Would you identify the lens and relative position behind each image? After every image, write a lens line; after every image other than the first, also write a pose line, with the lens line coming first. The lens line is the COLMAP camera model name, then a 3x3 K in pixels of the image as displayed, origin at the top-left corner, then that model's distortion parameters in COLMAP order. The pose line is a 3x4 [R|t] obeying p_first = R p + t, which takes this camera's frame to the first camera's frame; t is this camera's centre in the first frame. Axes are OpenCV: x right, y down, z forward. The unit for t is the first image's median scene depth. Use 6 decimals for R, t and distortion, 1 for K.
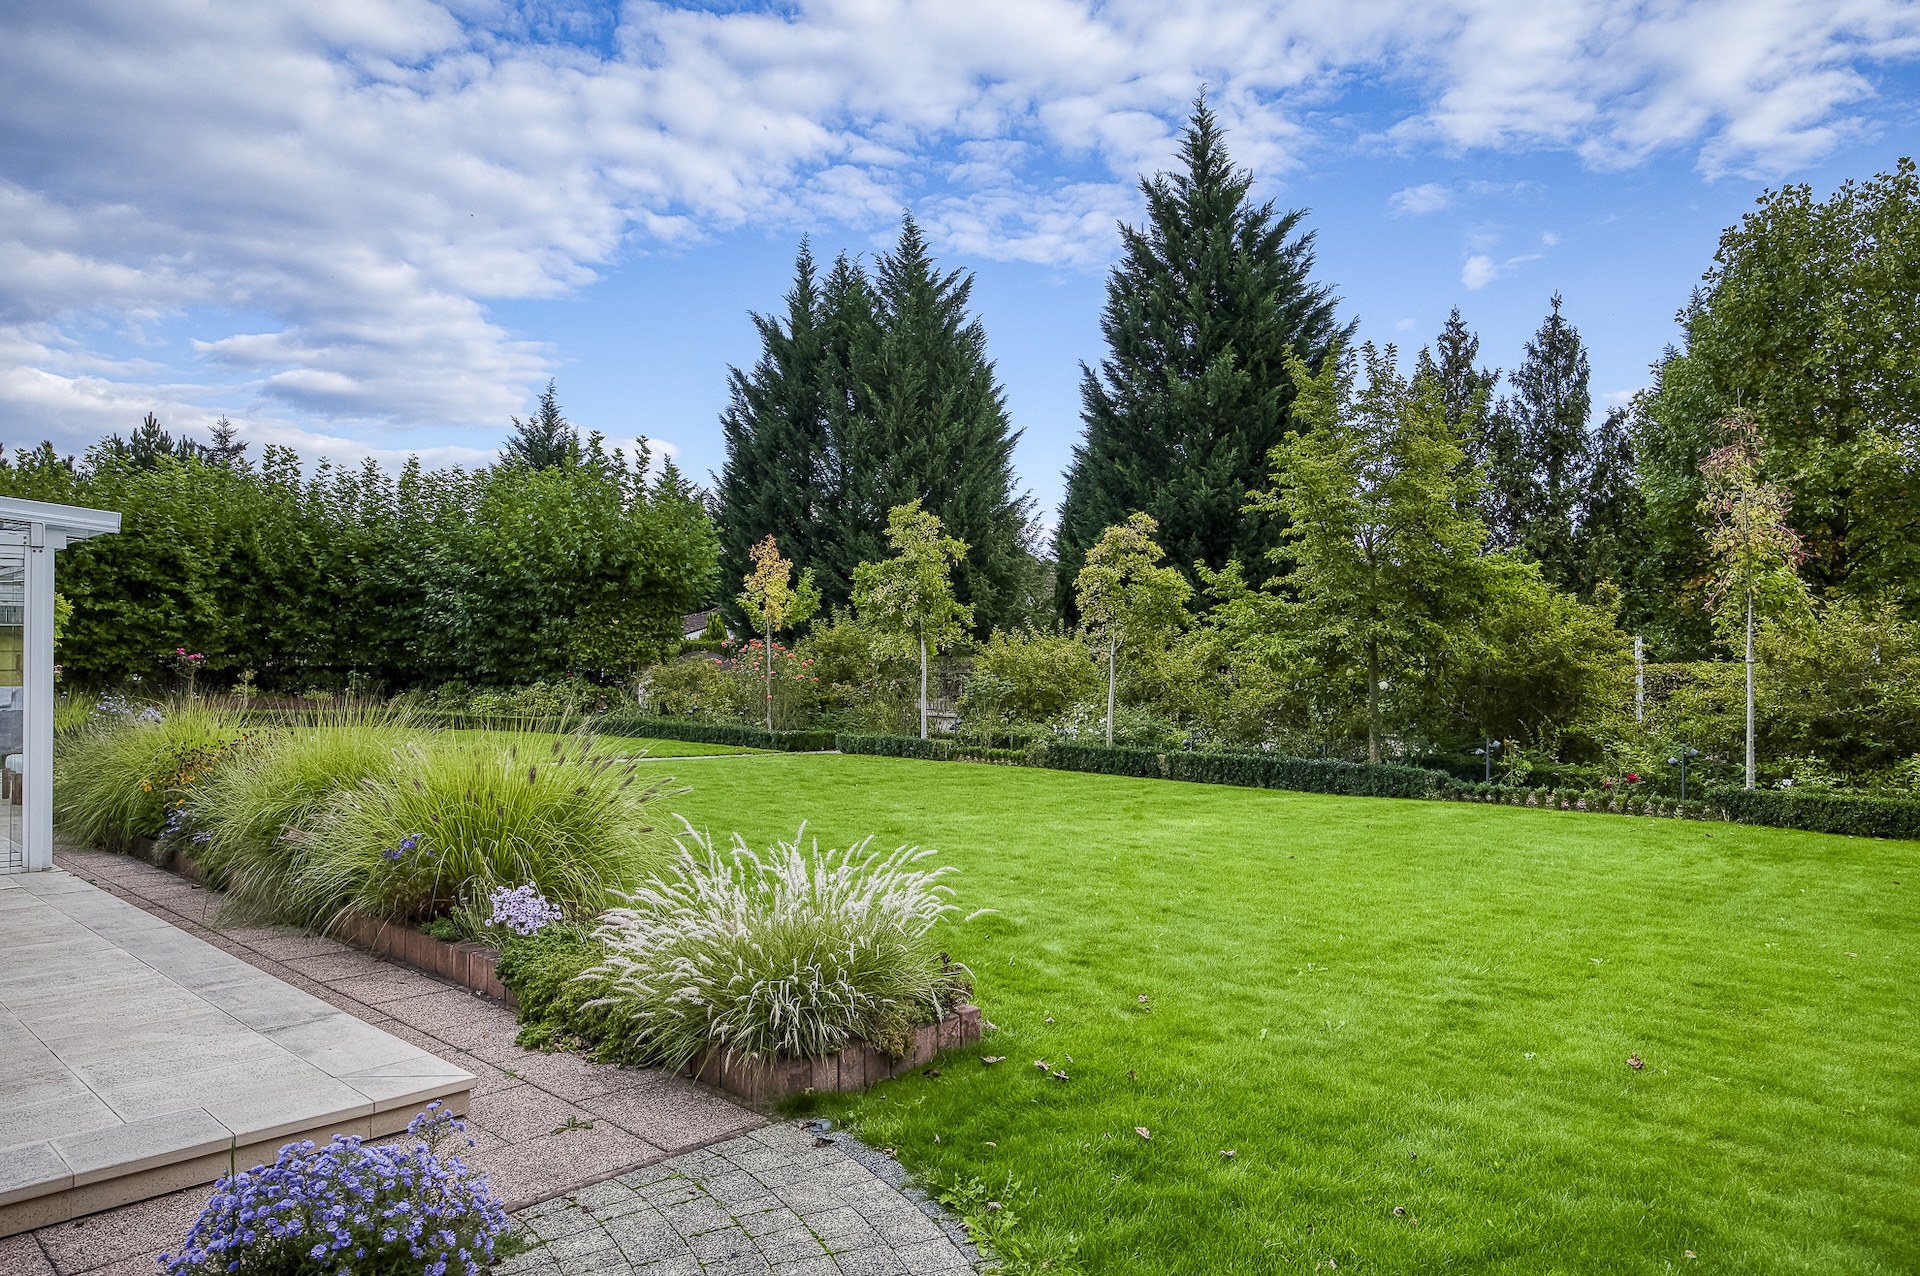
lens RADIAL K [[1288.8, 0, 960.0], [0, 1288.8, 638.0], [0, 0, 1]] dist [0.002215, 0.000991]
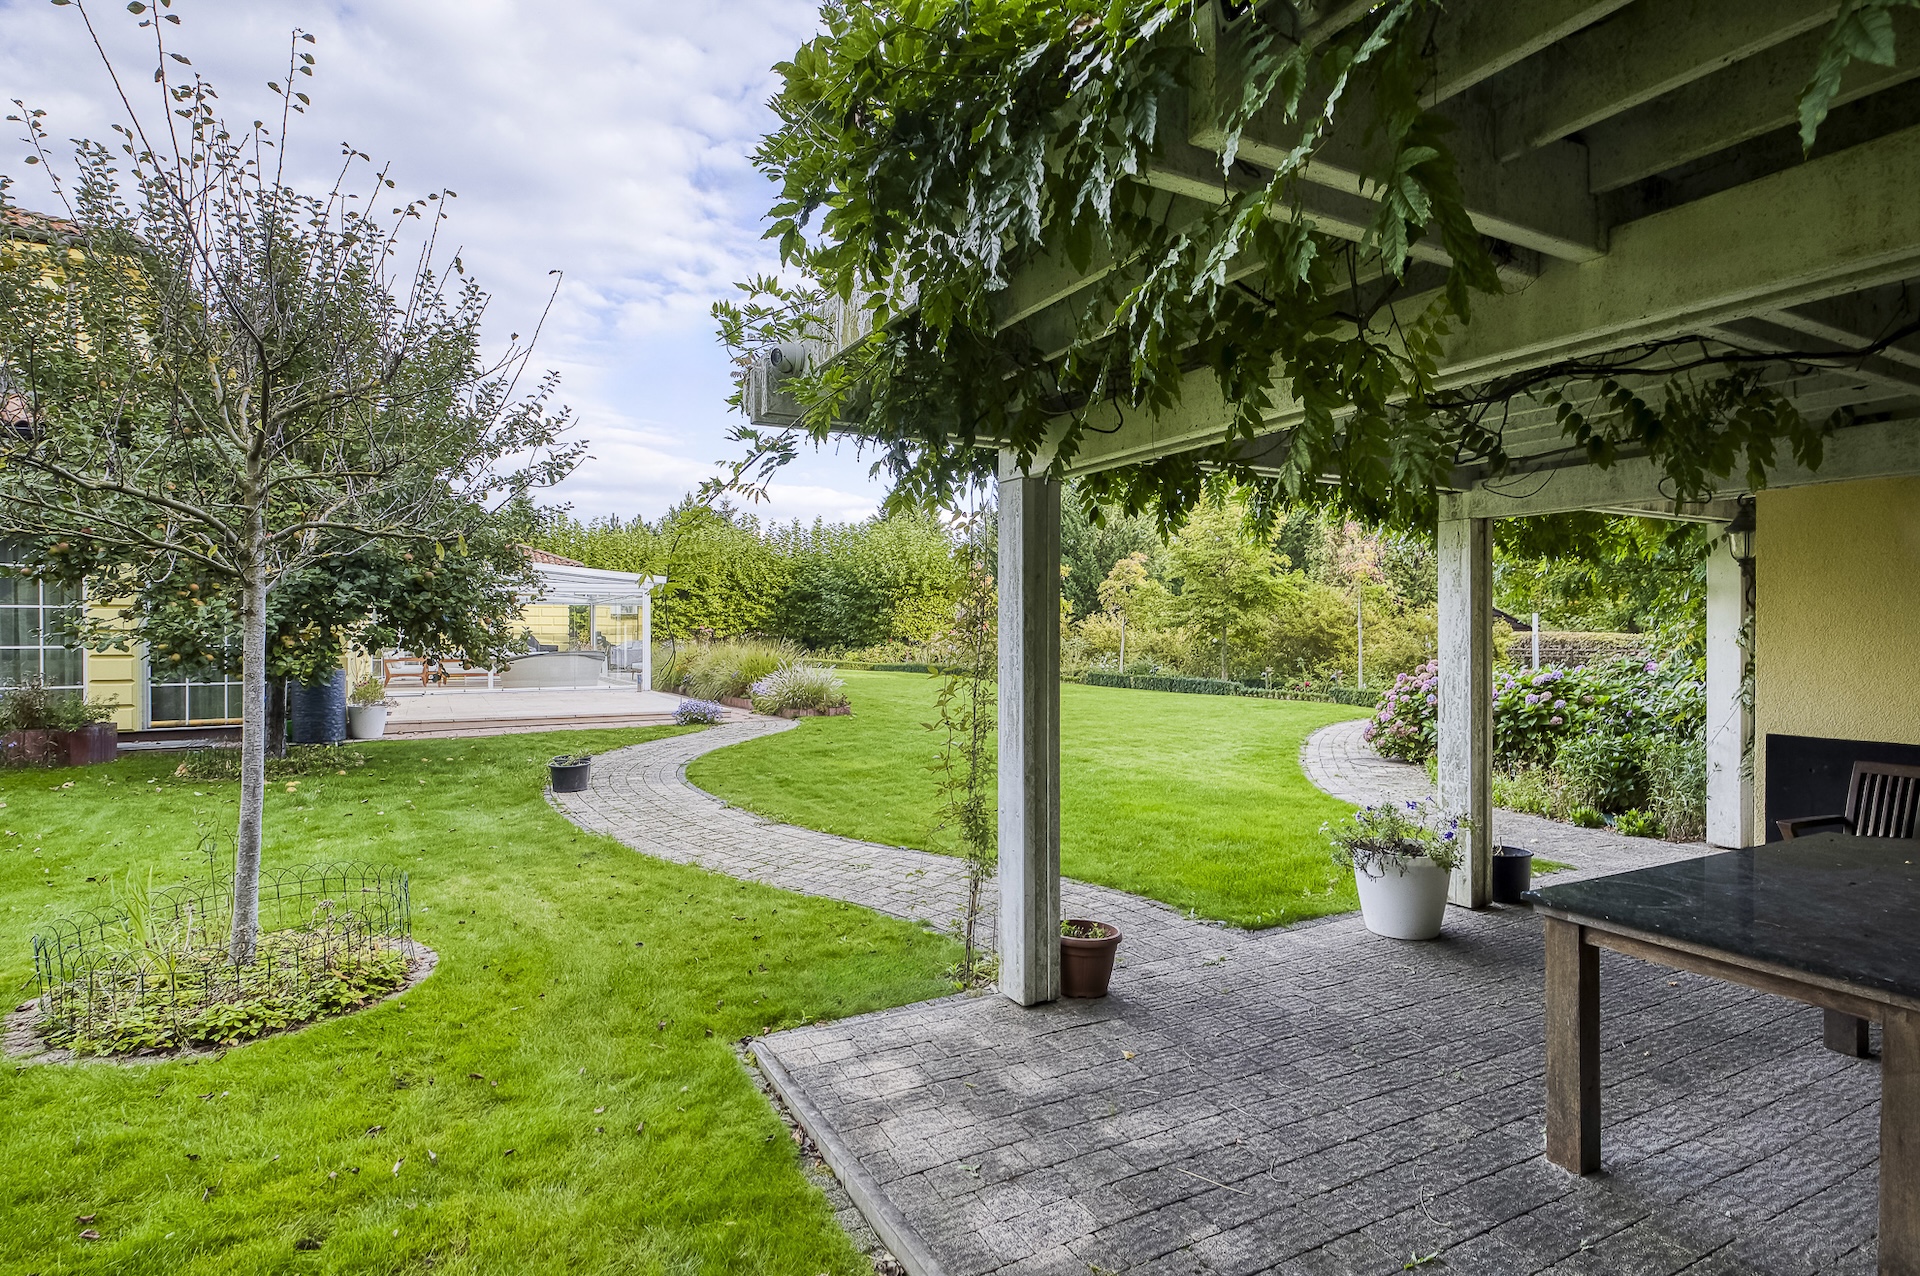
lens RADIAL K [[995.4, 0, 960.0], [0, 995.4, 638.0], [0, 0, 1]] dist [-0.000088, -0.000008]
pose [[0.956007, -0.002905, -0.293331, 0.172378], [0.009234, 0.999753, 0.020192, -0.001382], [0.293200, -0.022012, 0.955798, -0.262255]]
